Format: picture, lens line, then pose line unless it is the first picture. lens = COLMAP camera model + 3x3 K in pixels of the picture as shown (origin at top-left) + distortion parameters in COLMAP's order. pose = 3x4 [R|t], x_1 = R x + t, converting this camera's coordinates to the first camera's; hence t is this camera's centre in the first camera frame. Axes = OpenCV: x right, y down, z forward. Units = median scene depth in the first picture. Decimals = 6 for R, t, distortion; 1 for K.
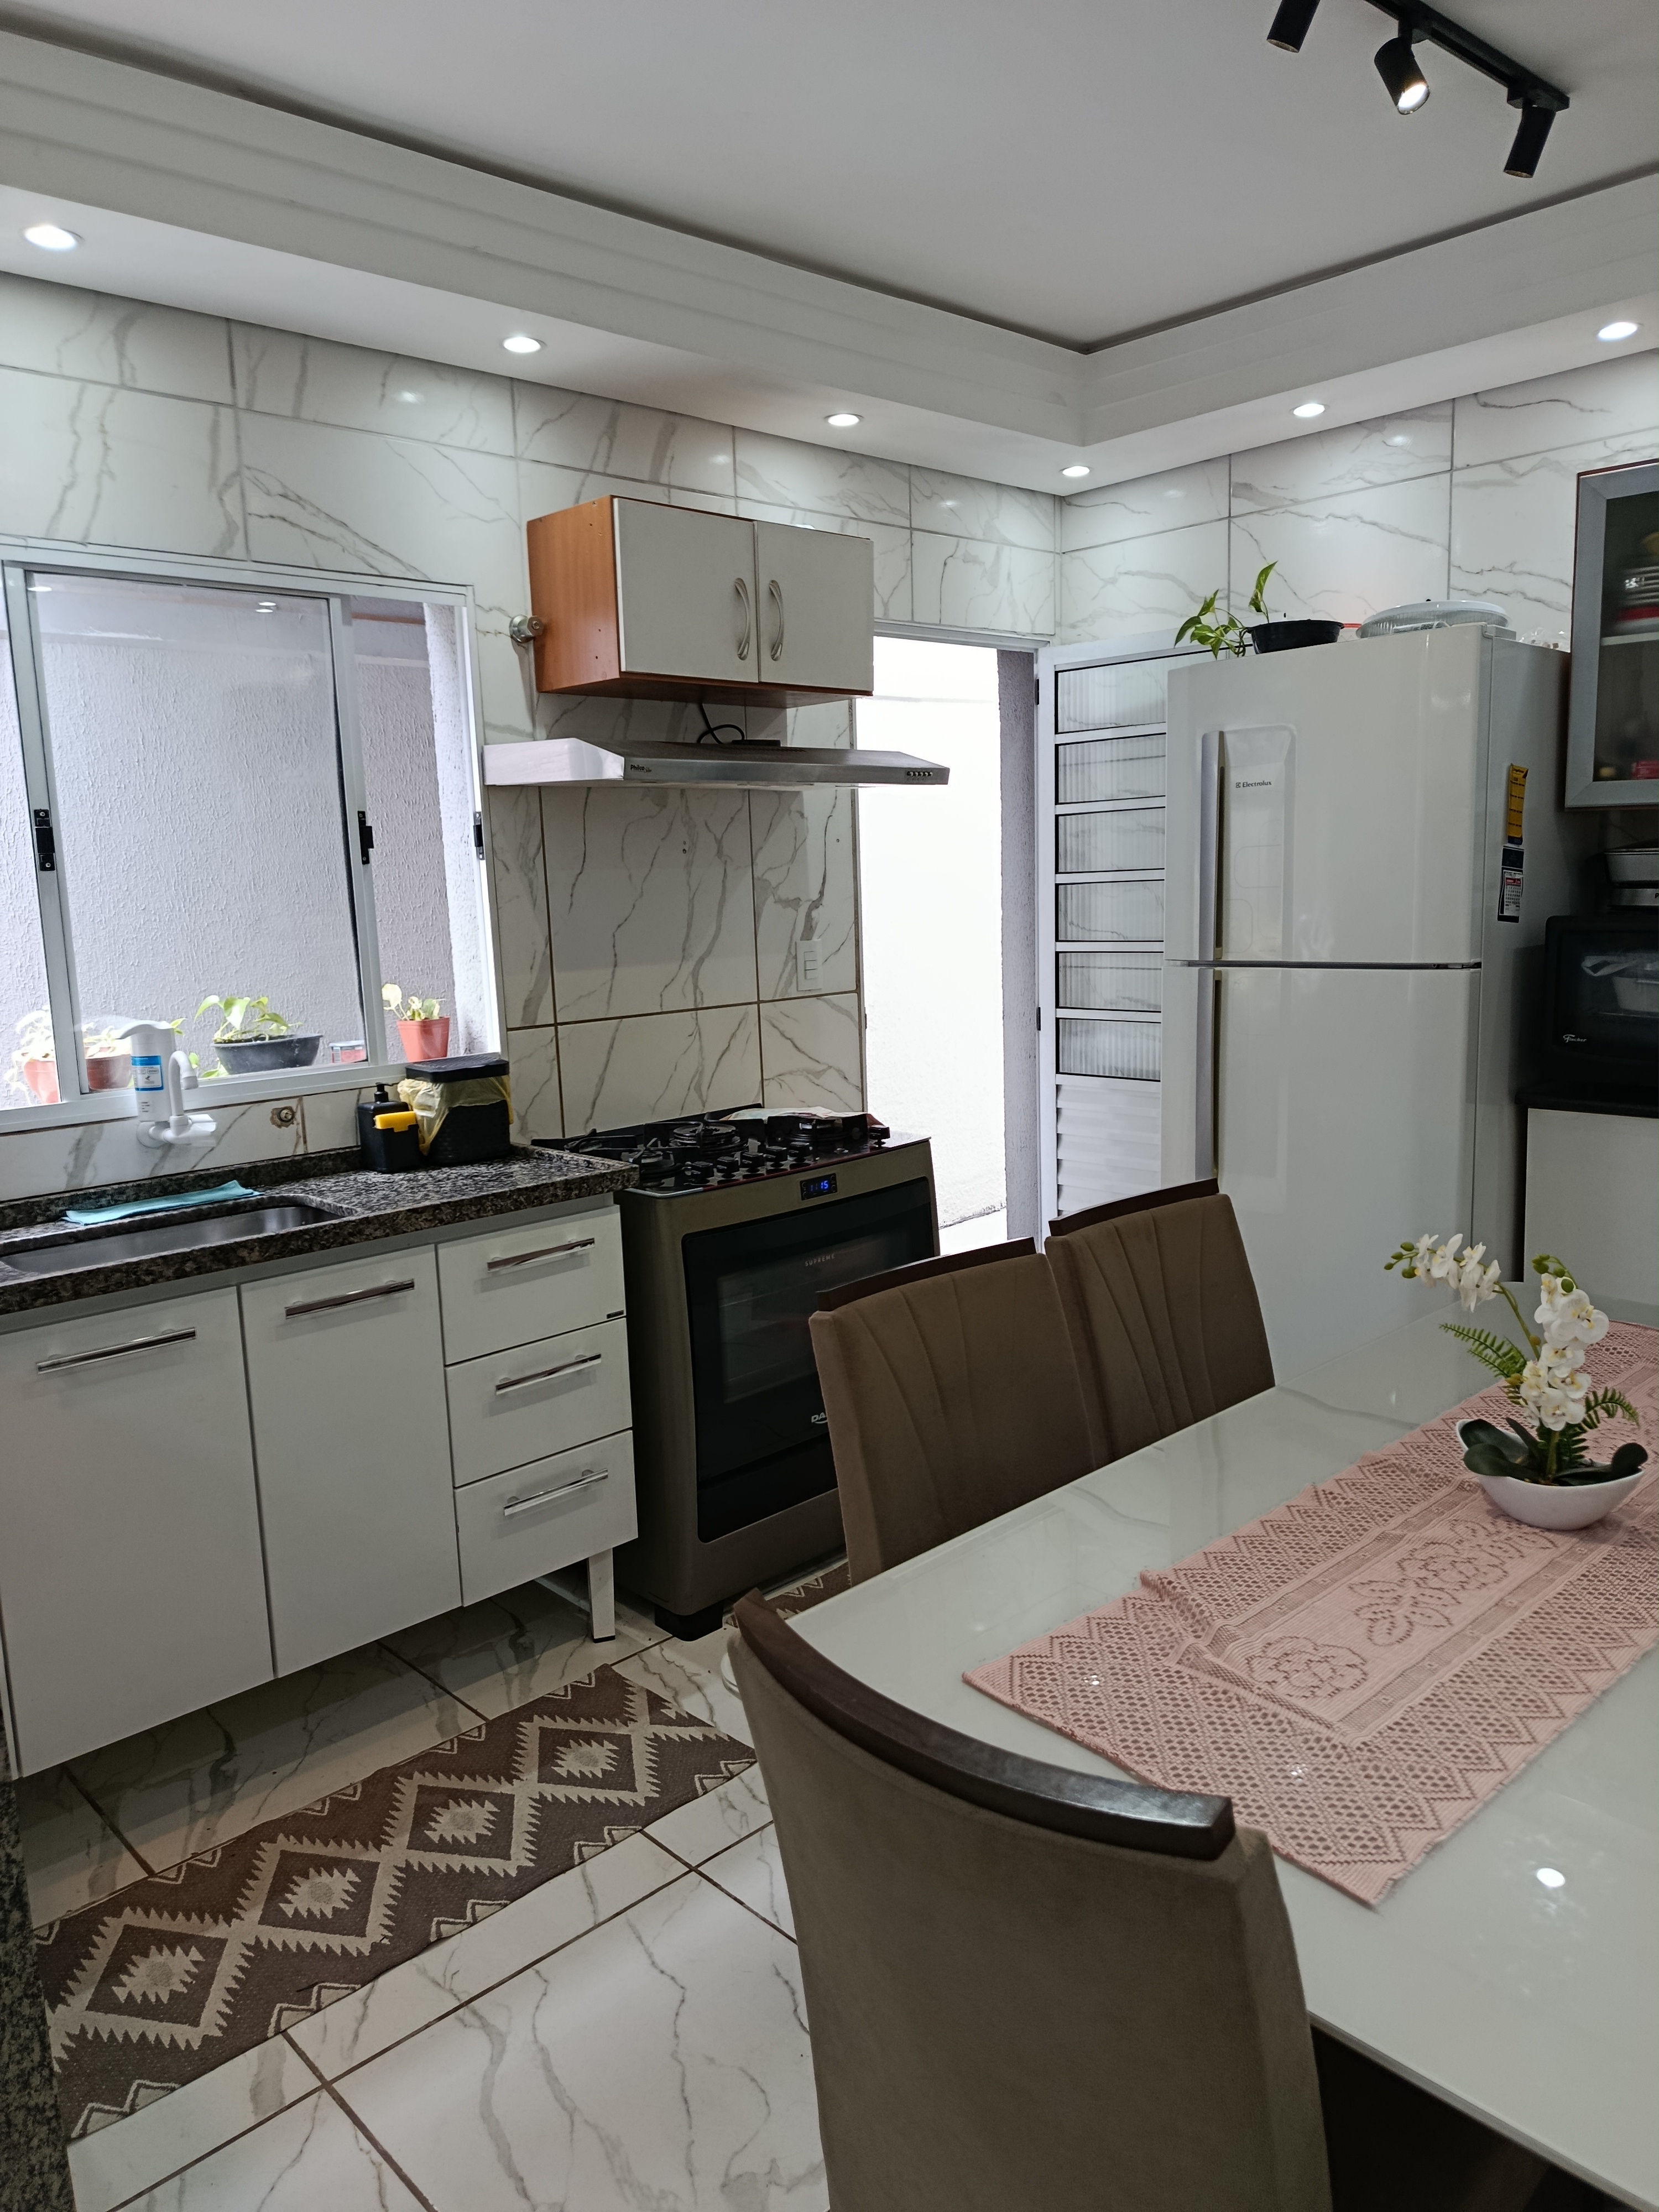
lens RADIAL K [[1557.1, 0, 831.9], [0, 1557.1, 1096.2], [0, 0, 1]] dist [0.131350, -0.189343]
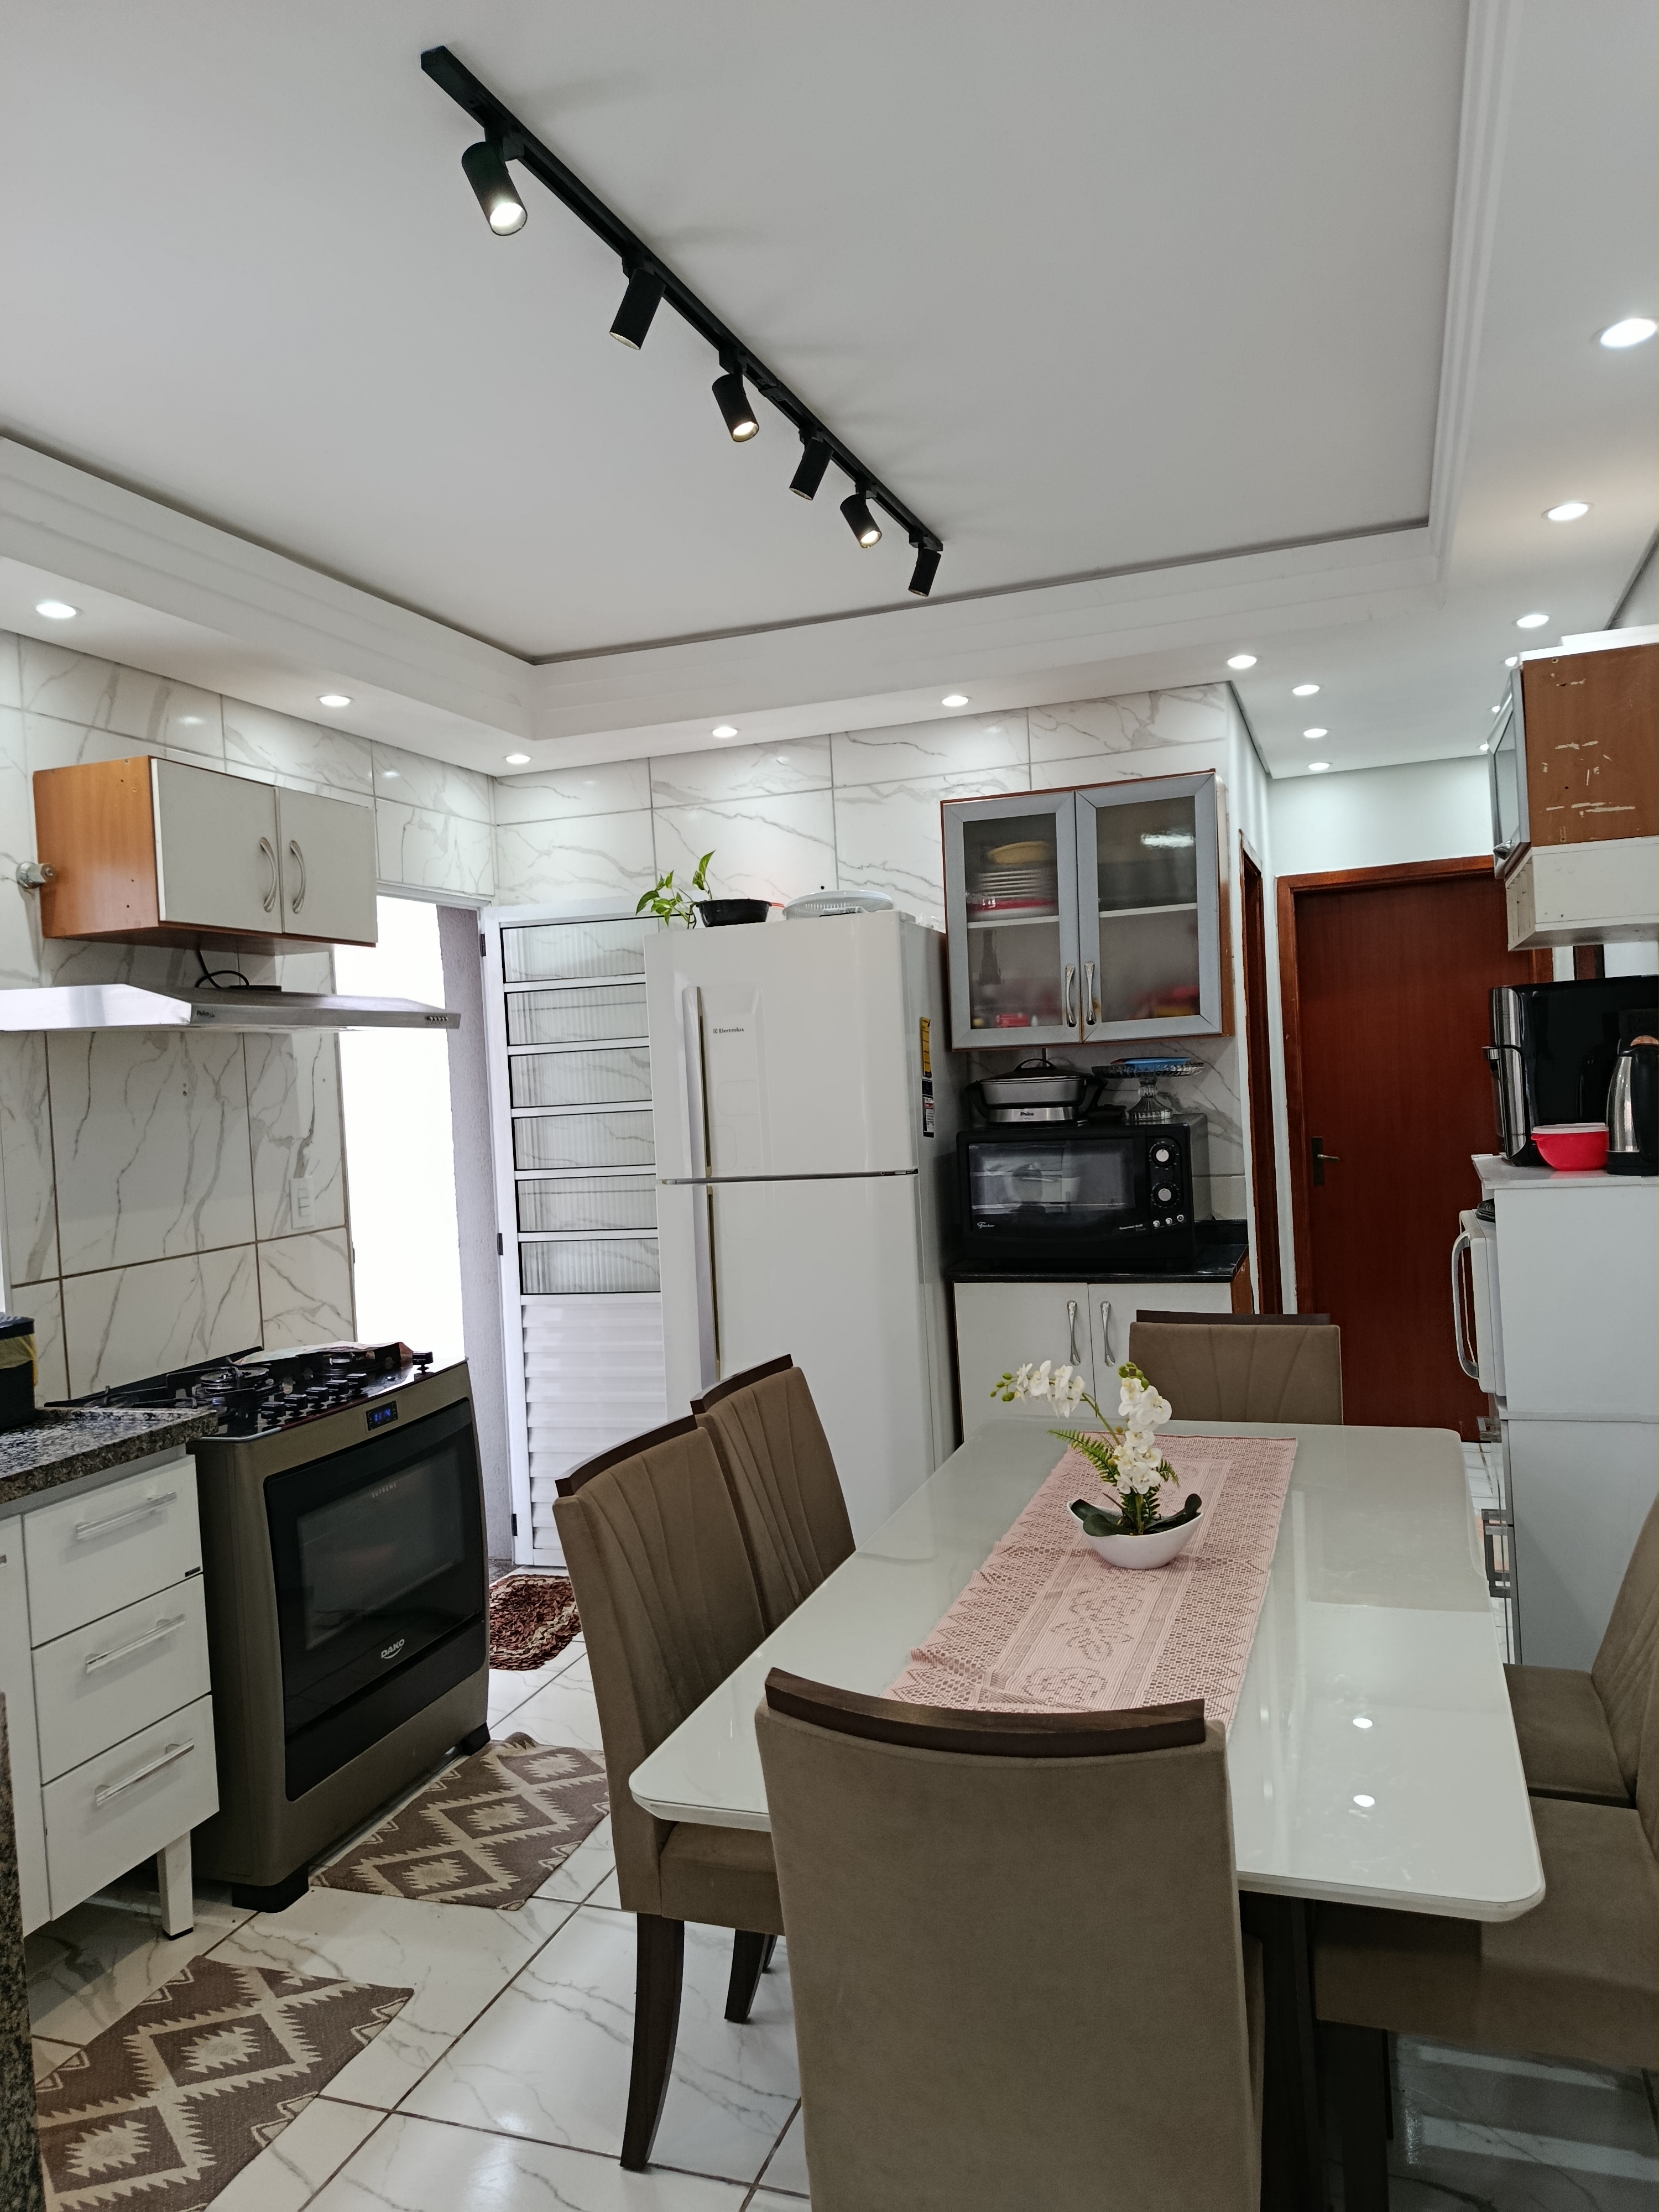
lens RADIAL K [[1556.1, 0, 829.5], [0, 1556.1, 1106.0], [0, 0, 1]] dist [0.093024, -0.073066]
pose [[0.891301, -0.024825, 0.452732, -0.201952], [0.089585, 0.988458, -0.122166, 0.010188], [-0.444474, 0.149445, 0.883238, -0.067114]]
